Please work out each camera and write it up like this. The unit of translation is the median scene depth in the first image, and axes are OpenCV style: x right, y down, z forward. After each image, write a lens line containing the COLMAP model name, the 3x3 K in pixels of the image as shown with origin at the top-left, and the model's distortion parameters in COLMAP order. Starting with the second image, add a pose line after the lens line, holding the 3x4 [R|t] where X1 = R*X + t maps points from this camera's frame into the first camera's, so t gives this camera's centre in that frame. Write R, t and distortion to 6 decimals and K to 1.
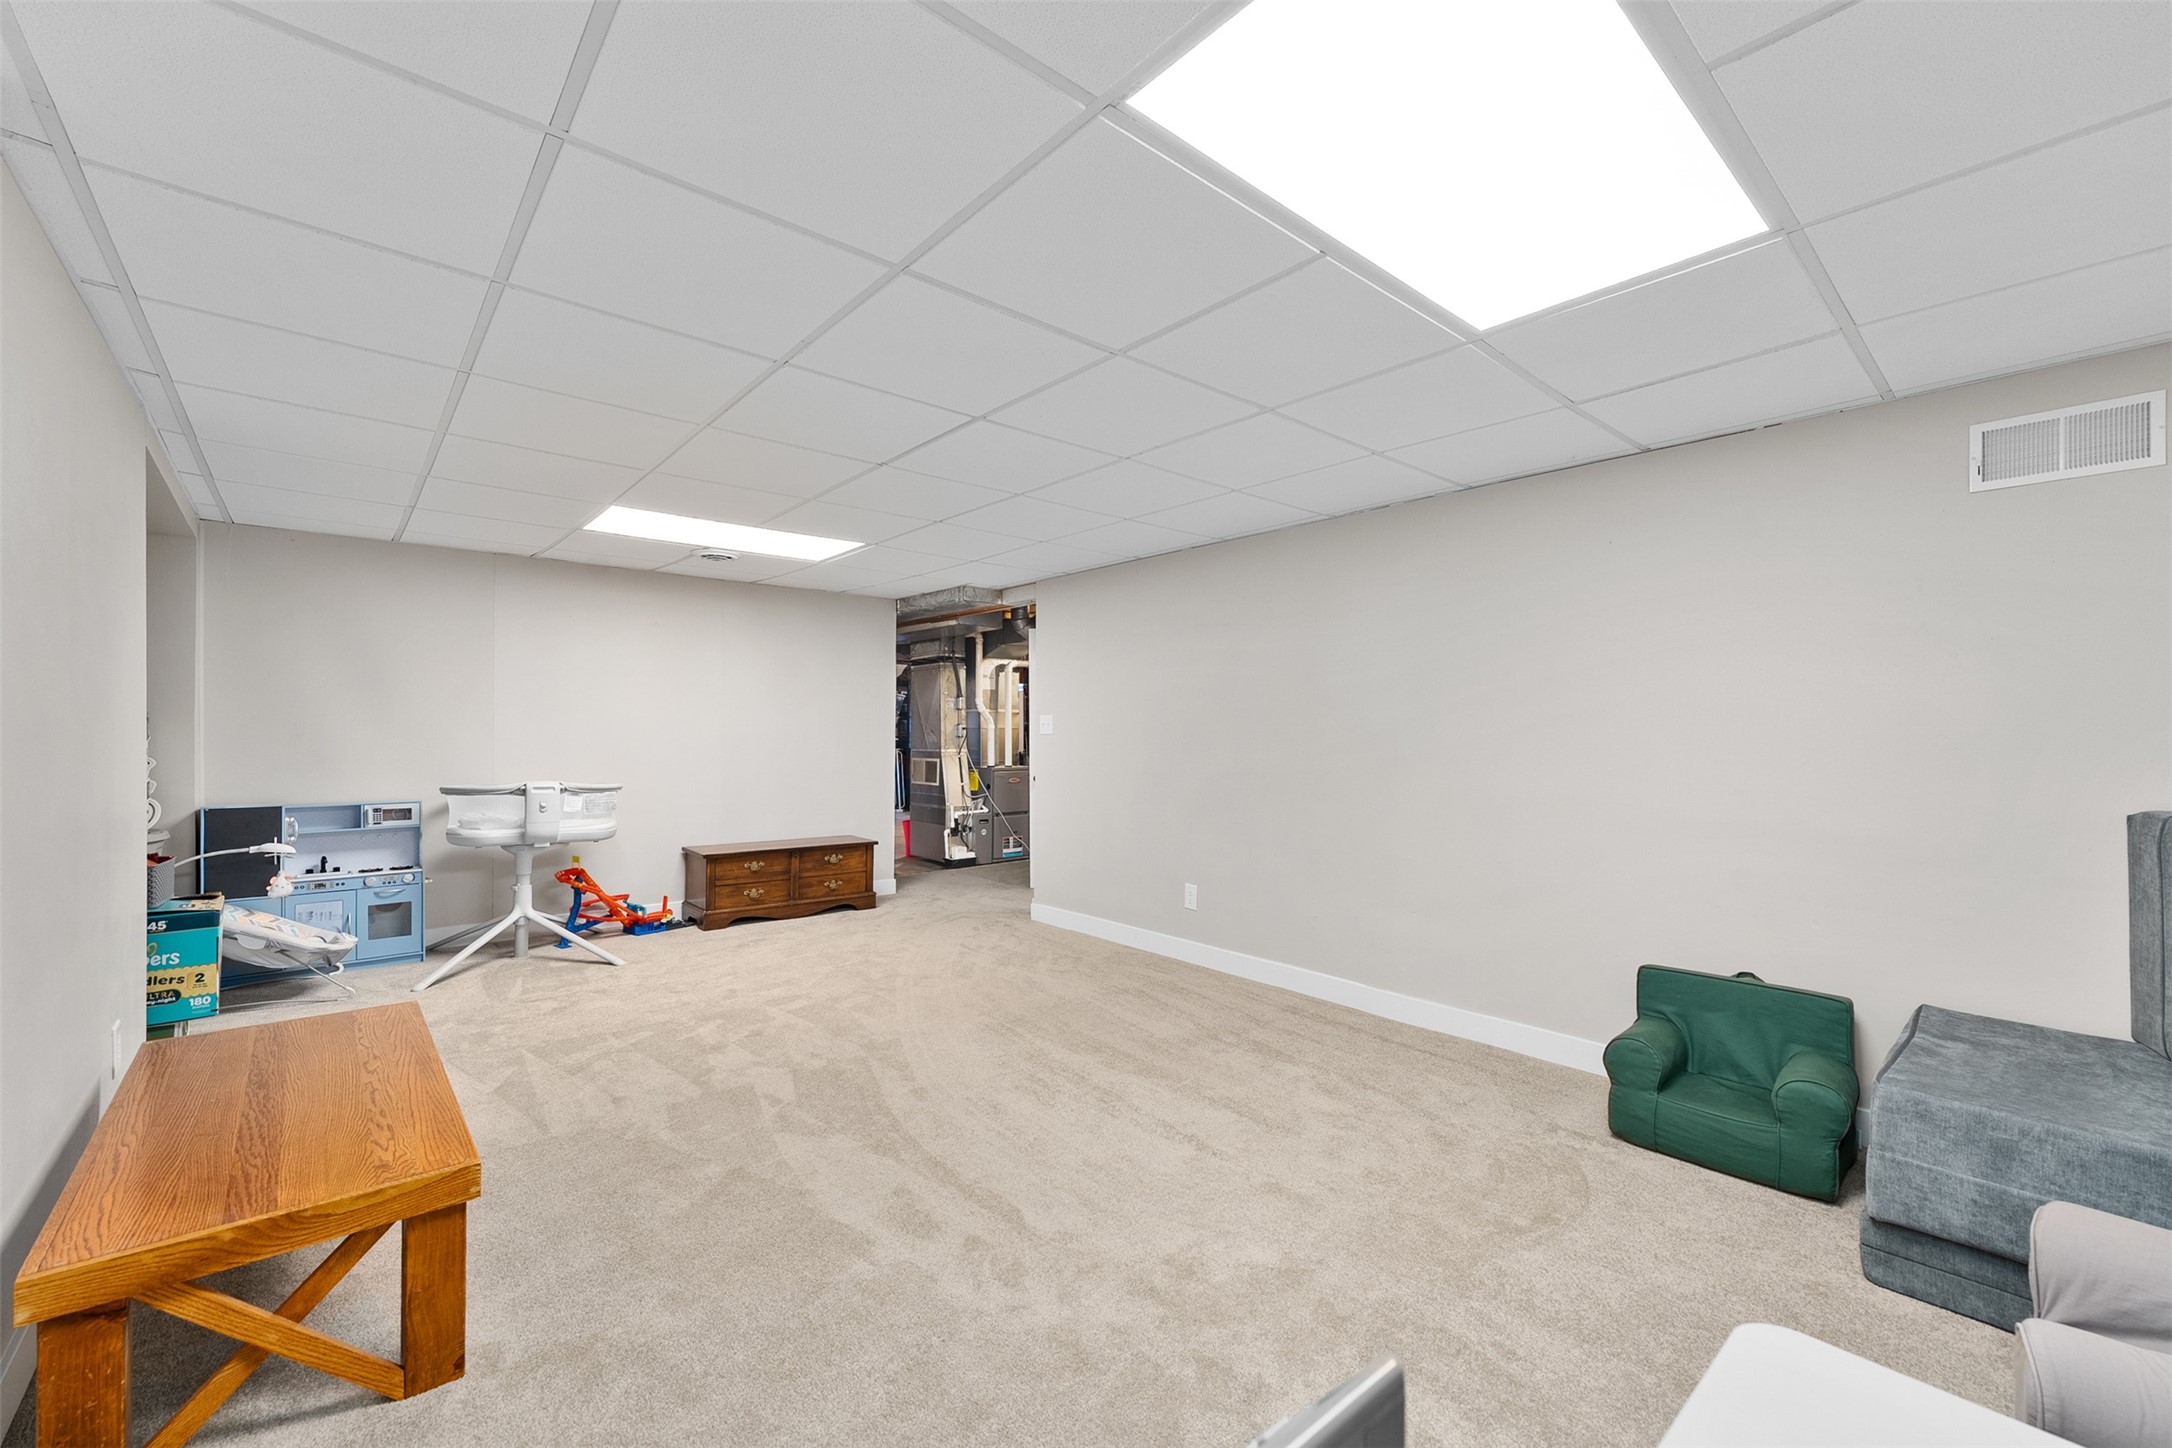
lens RADIAL K [[886.7, 0, 1086.0], [0, 886.7, 724.0], [0, 0, 1]] dist [0.001541, 0.000210]
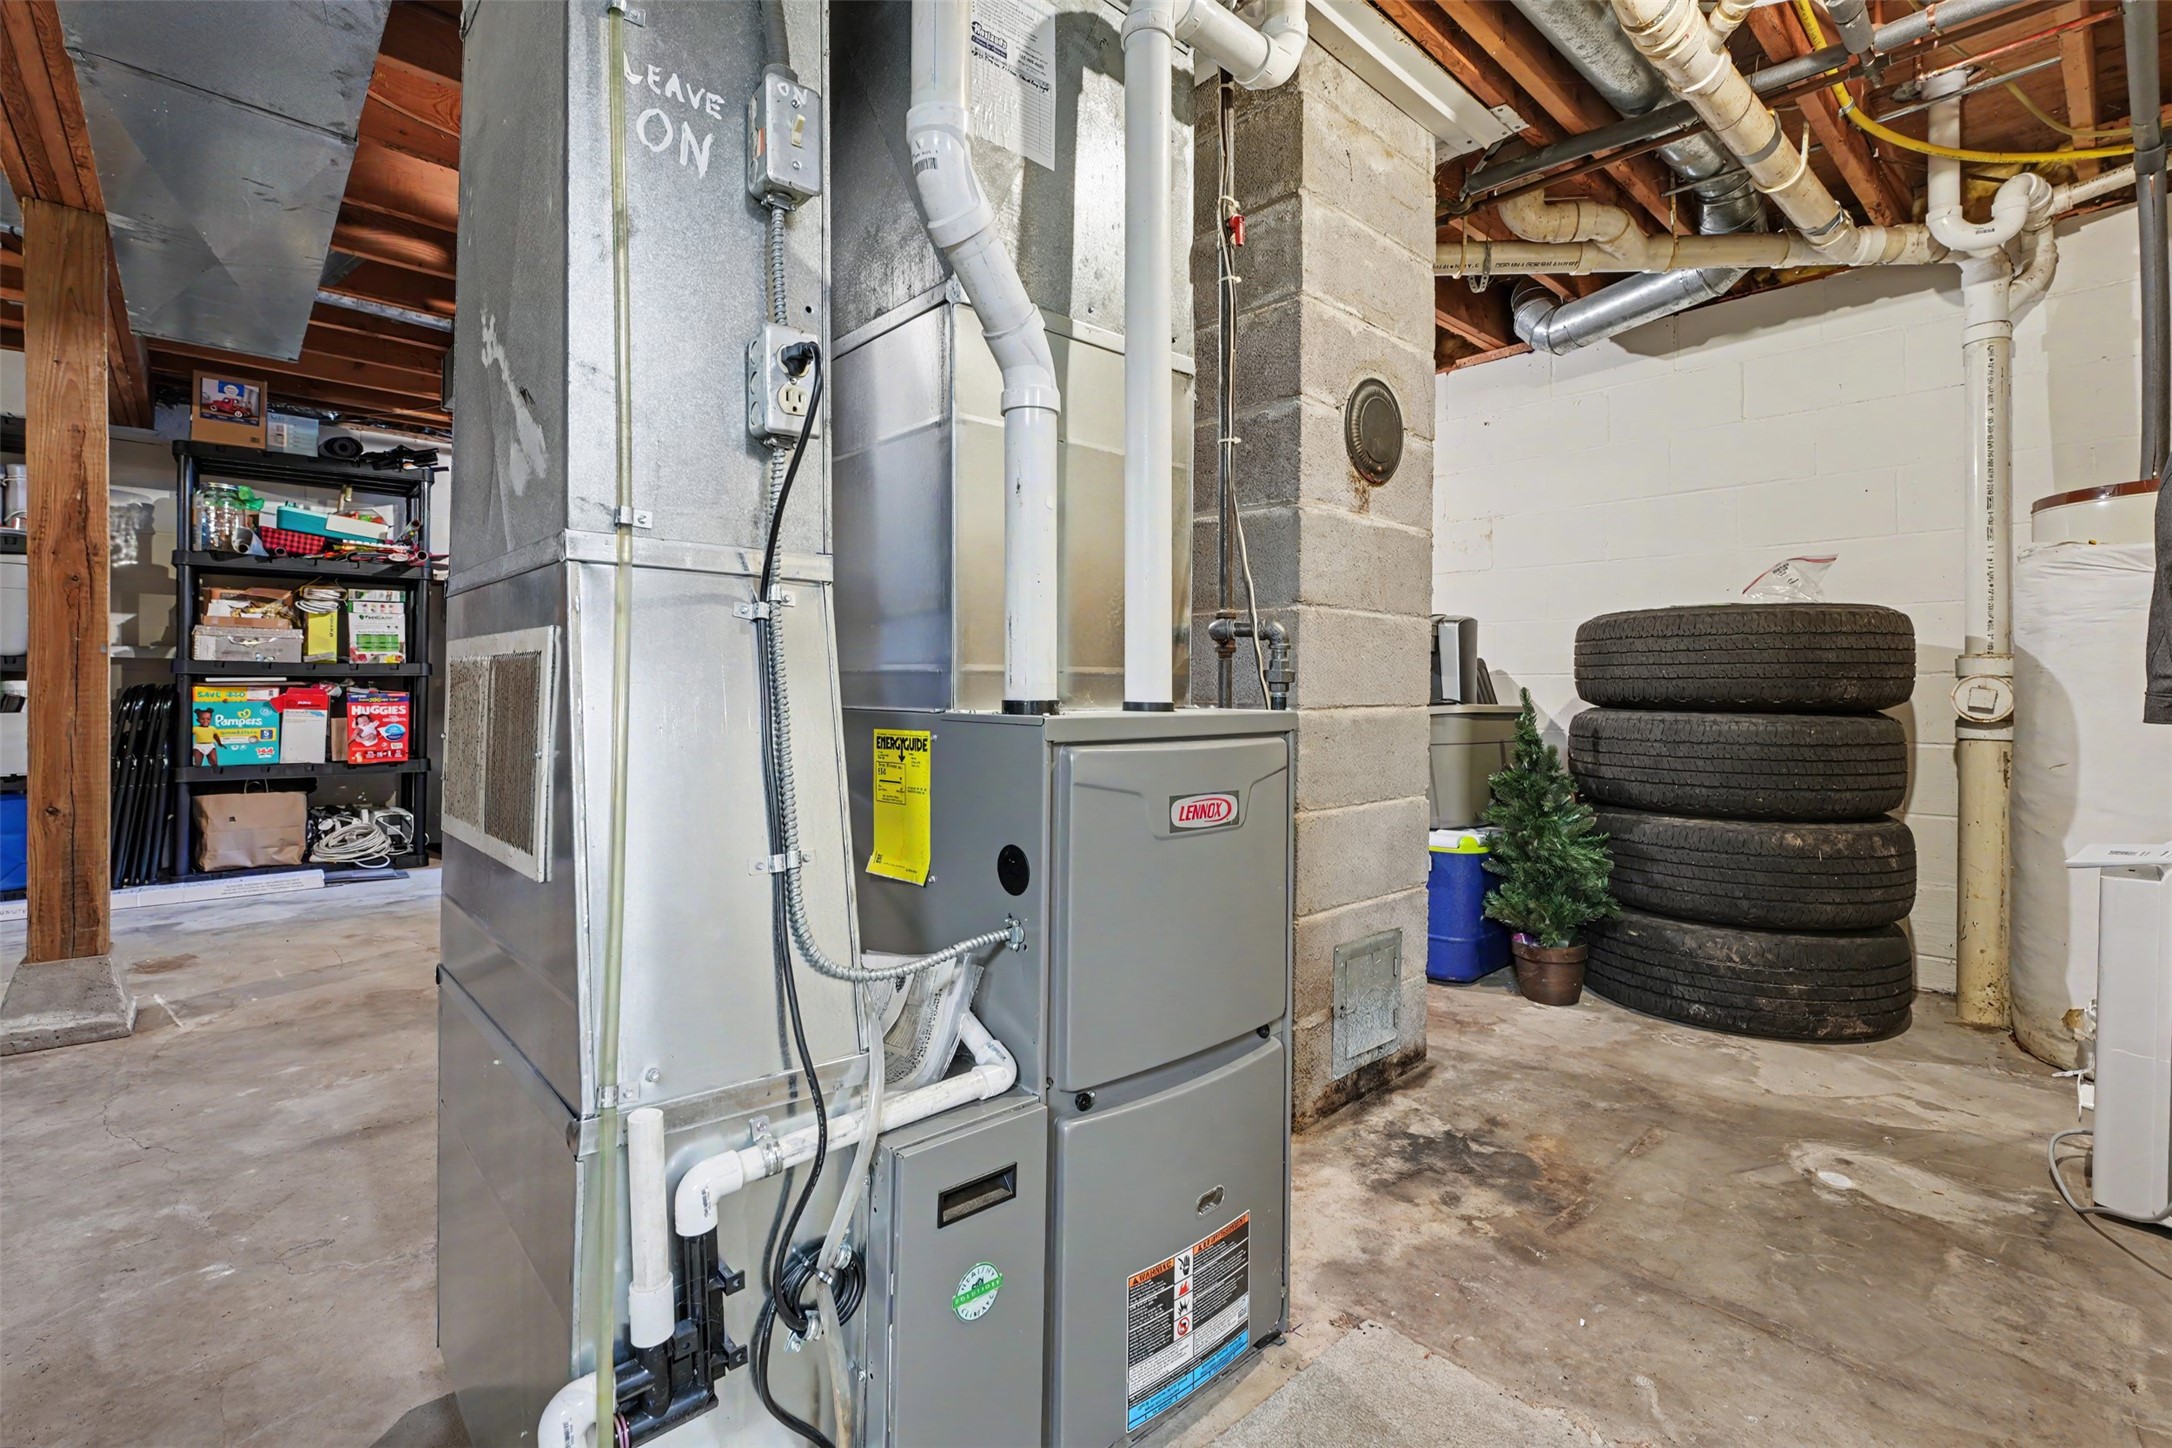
lens RADIAL K [[965.3, 0, 1086.0], [0, 965.3, 724.0], [0, 0, 1]] dist [-0.000126, -0.000011]
pose [[0.999700, 0.012468, 0.021089, -0.103659], [-0.013447, 0.998808, 0.046927, 0.044591], [-0.020478, -0.047196, 0.998676, 0.871411]]
